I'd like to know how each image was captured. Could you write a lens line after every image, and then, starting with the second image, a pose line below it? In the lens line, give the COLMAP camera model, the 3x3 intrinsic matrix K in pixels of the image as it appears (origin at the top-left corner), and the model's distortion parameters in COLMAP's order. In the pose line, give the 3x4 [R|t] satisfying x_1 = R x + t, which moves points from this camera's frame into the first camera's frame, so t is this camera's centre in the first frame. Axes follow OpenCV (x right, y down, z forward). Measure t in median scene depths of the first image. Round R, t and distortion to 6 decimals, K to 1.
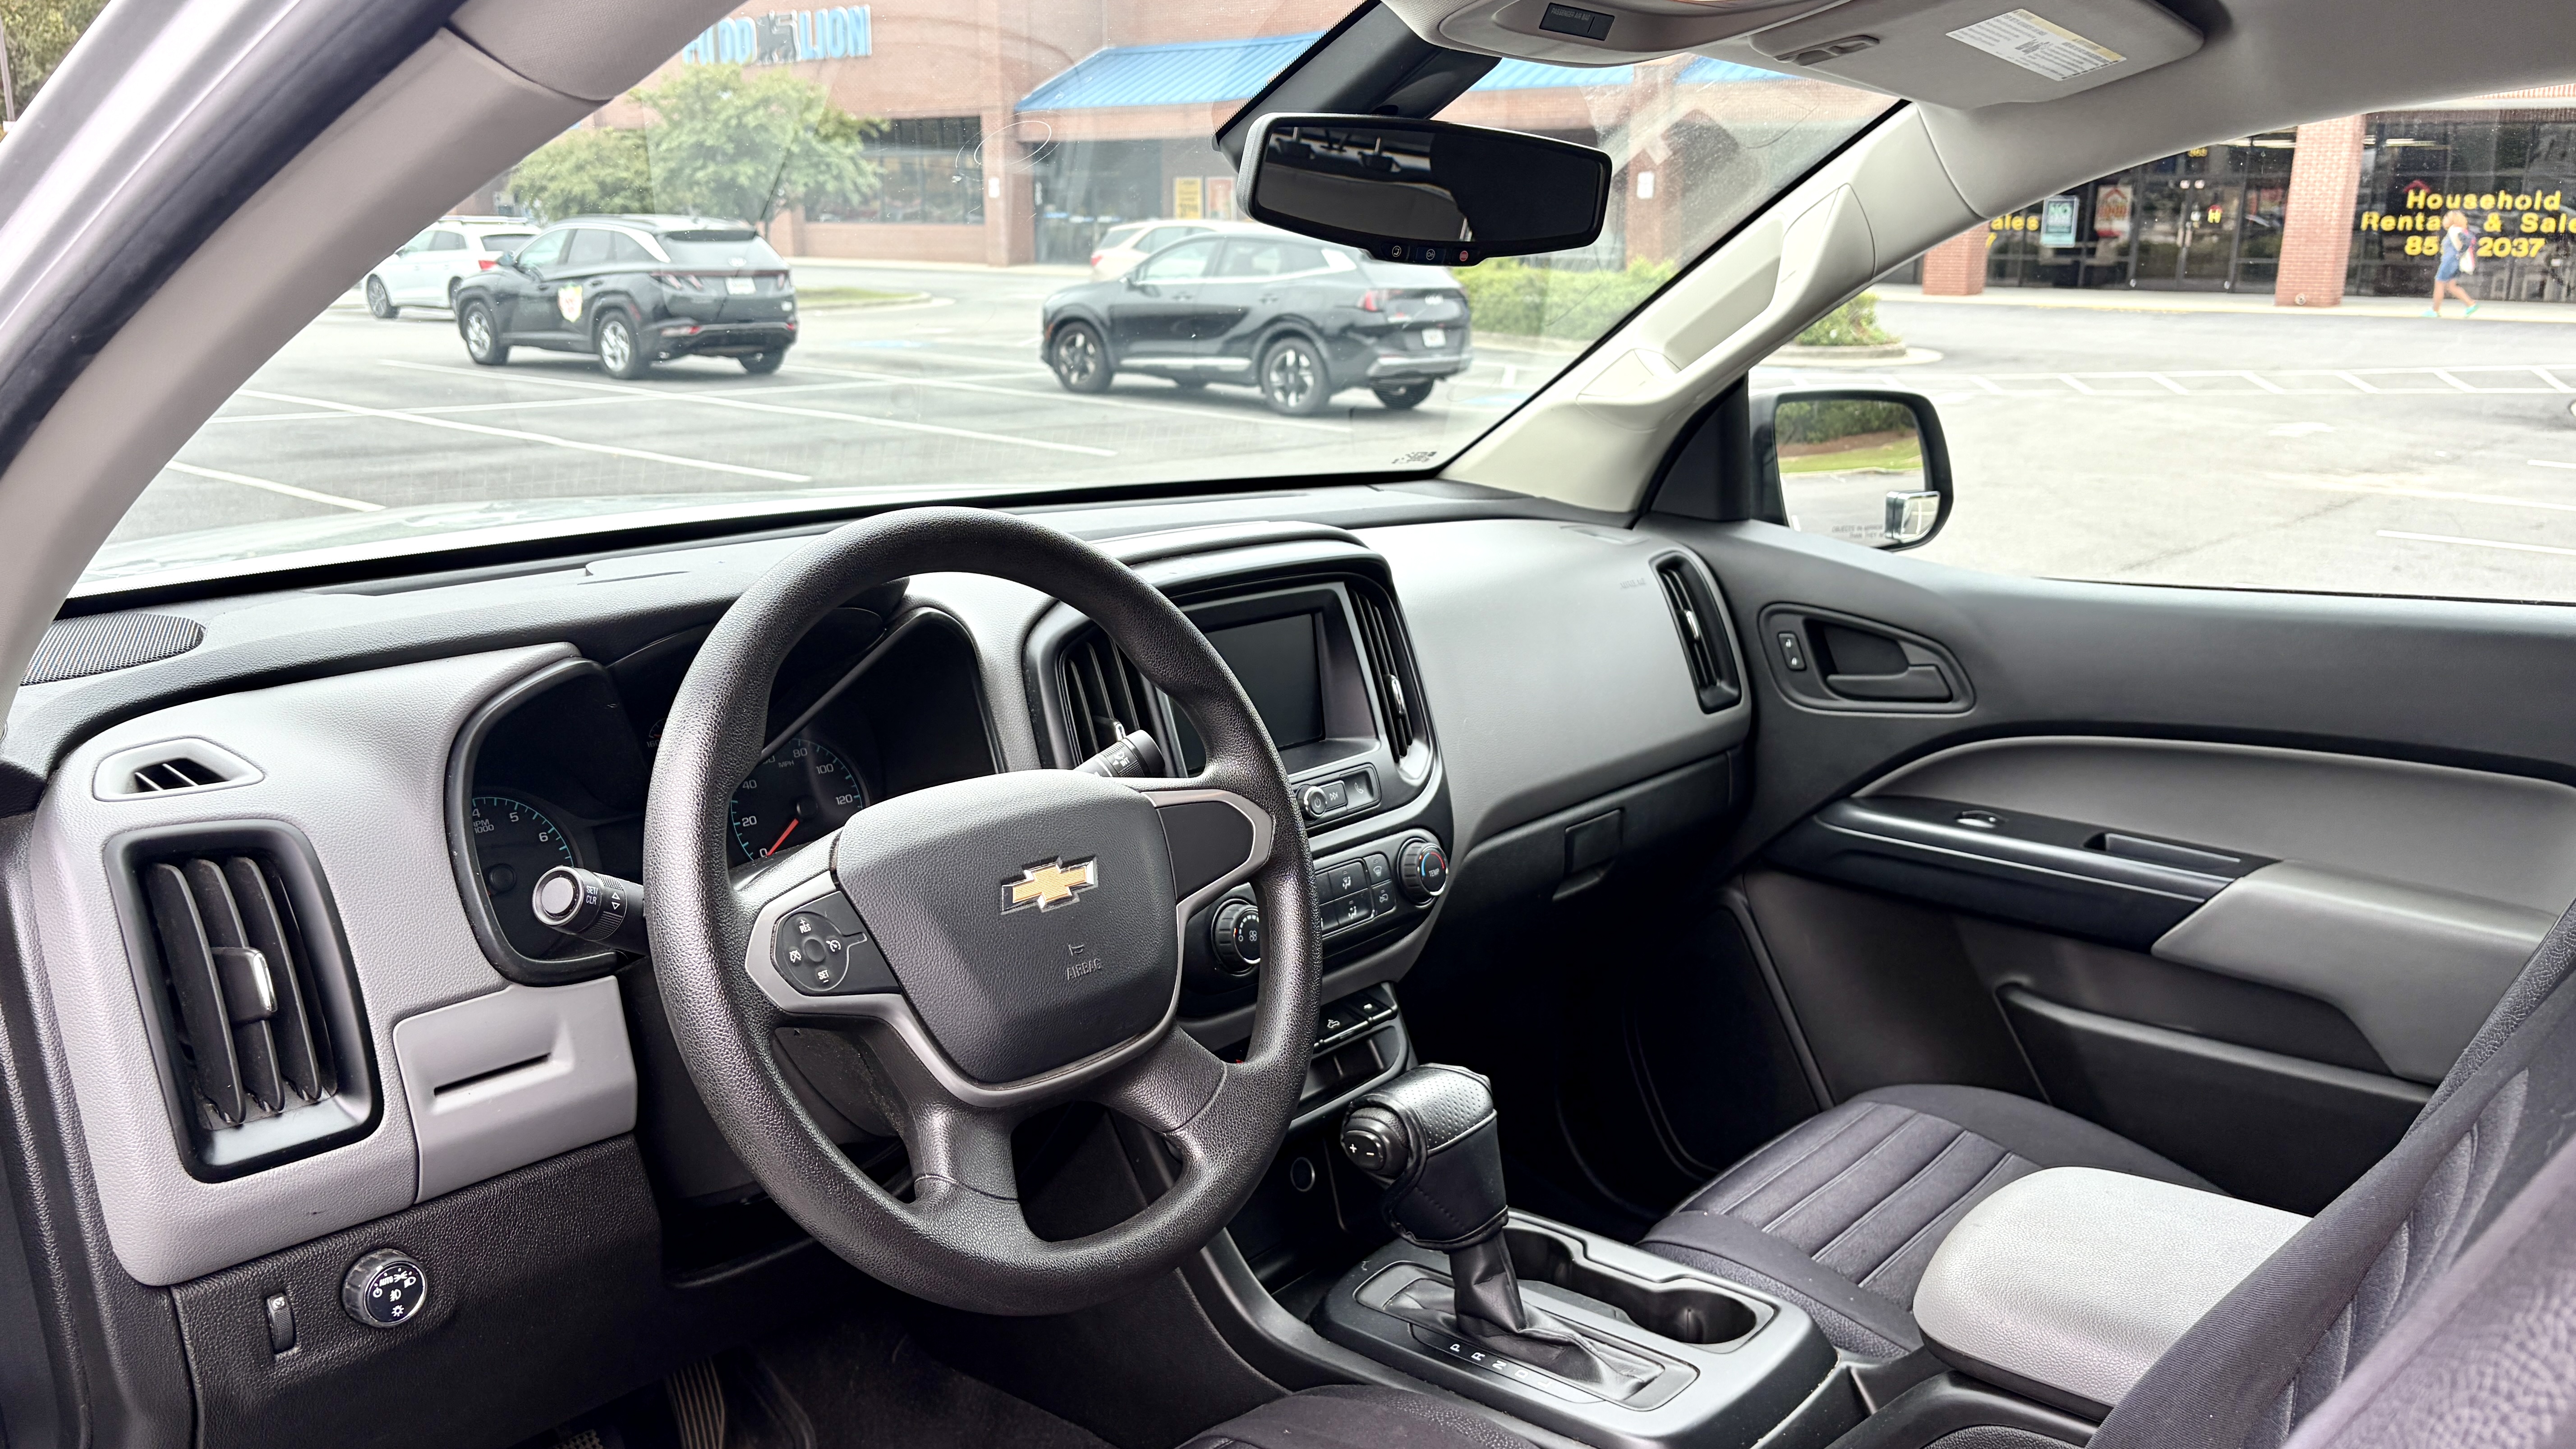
lens RADIAL K [[1988.4, 0, 1283.6], [0, 1988.4, 695.2], [0, 0, 1]] dist [-0.004138, 0.014125]
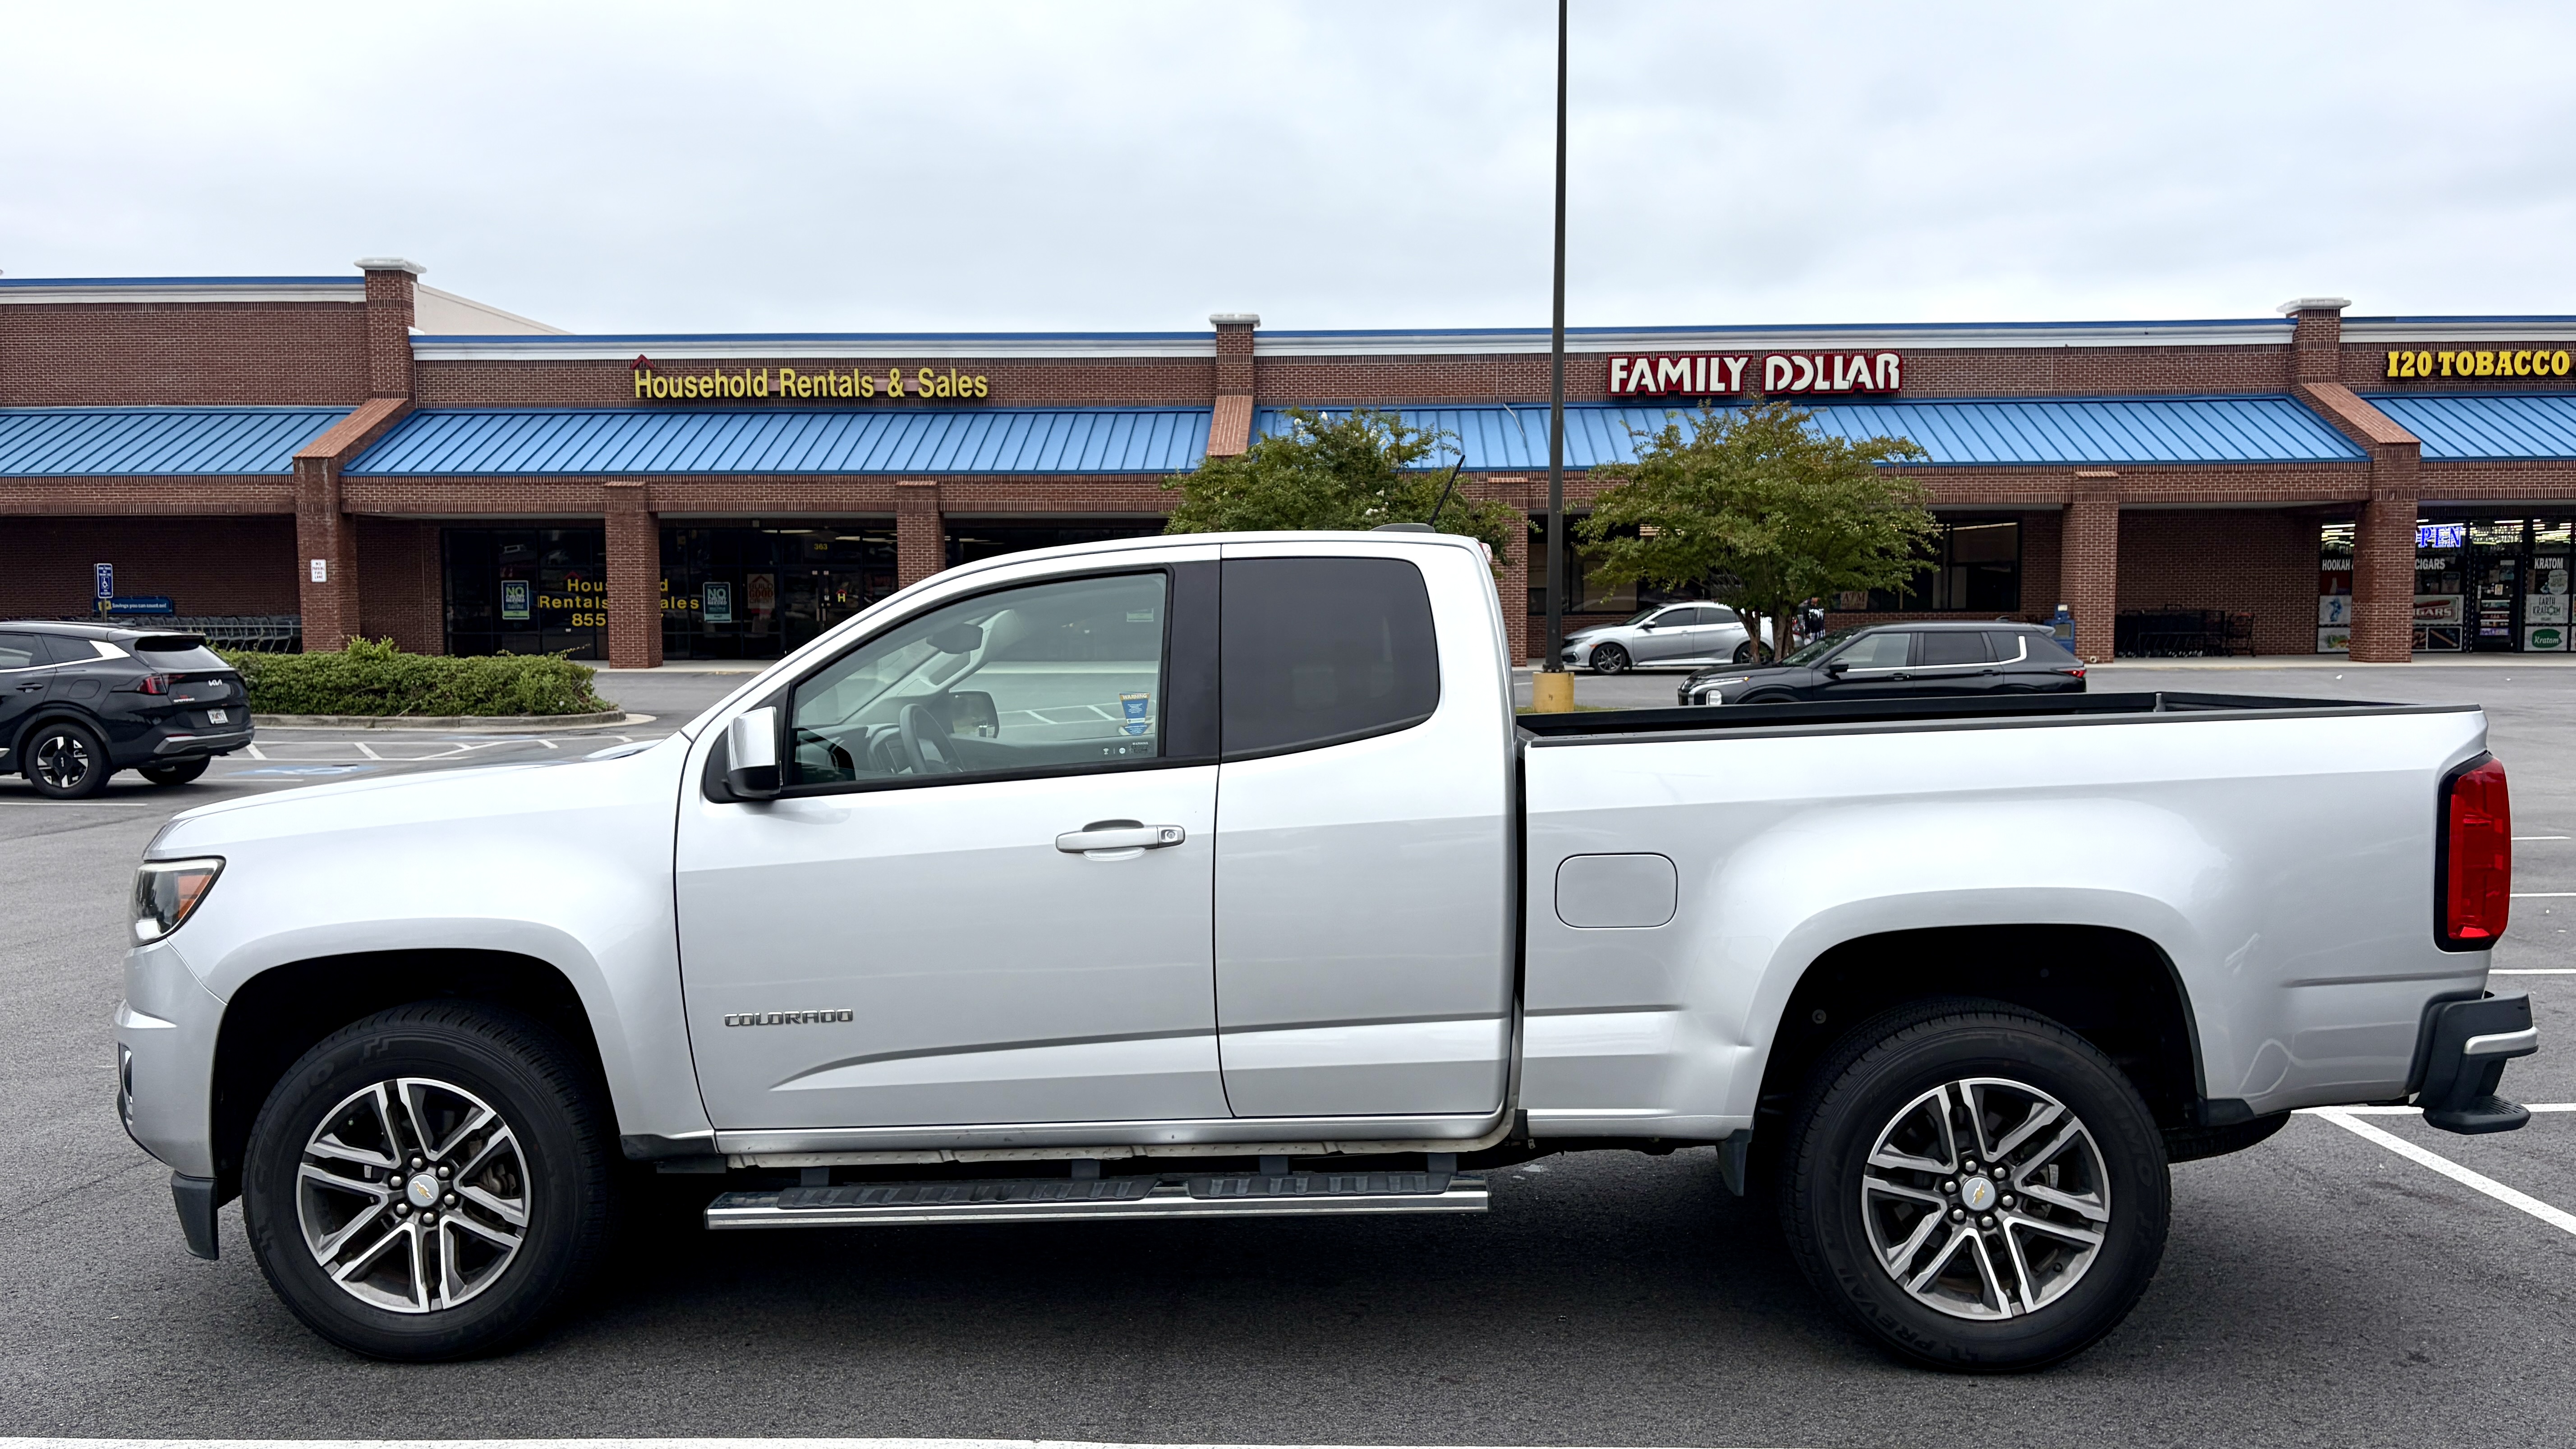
lens RADIAL K [[1901.5, 0, 1278.5], [0, 1901.5, 739.4], [0, 0, 1]] dist [0.063181, -0.001015]
pose [[0.789533, -0.055421, 0.611200, -0.115261], [0.153071, 0.982222, -0.108670, 0.035727], [-0.594311, 0.179356, 0.783981, -0.169696]]
